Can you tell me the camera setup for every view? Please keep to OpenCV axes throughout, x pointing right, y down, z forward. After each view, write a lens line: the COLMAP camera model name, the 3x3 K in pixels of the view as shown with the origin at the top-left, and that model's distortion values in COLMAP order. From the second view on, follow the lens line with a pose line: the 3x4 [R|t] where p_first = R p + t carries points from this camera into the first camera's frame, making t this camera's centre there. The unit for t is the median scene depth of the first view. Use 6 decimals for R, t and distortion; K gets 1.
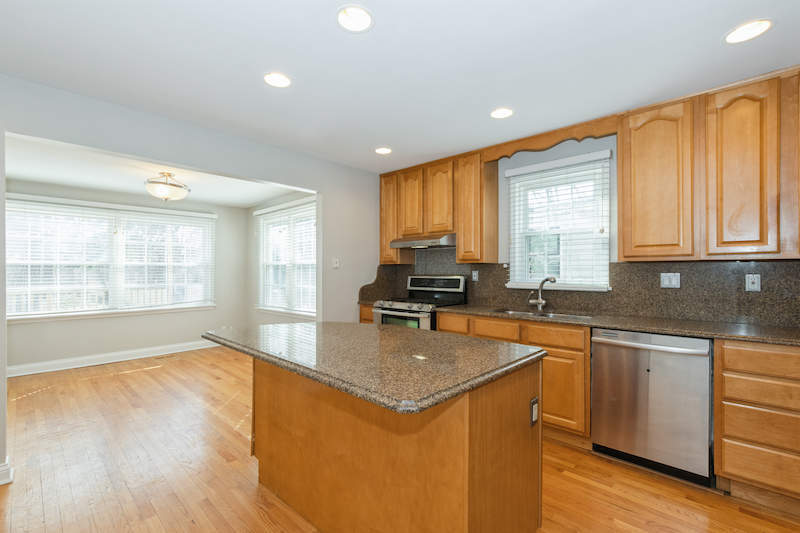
lens RADIAL K [[356.6, 0, 400.0], [0, 356.6, 272.3], [0, 0, 1]] dist [0.000586, 0.000035]
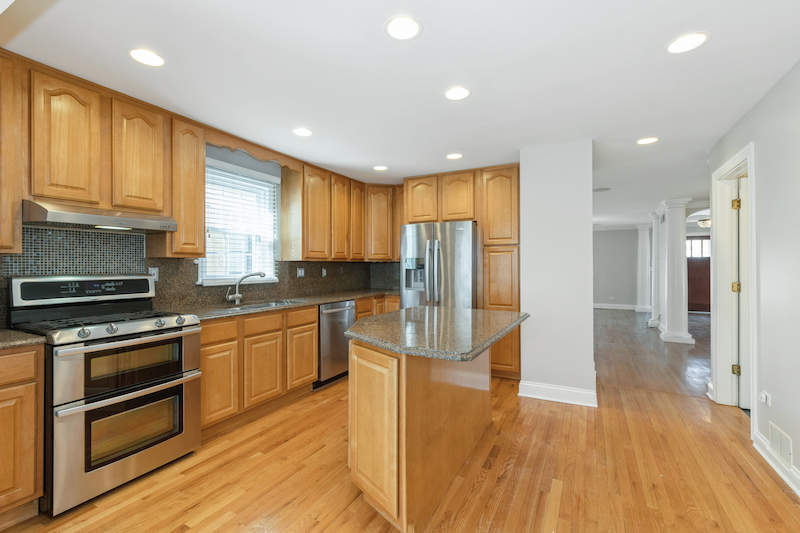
lens RADIAL K [[356.6, 0, 399.6], [0, 356.6, 263.2], [0, 0, 1]] dist [0.000586, 0.000035]
pose [[-0.255223, 0.003732, 0.966875, -0.750778], [-0.000799, 0.999991, -0.004071, -0.011567], [-0.966882, -0.001812, -0.255218, 0.803952]]
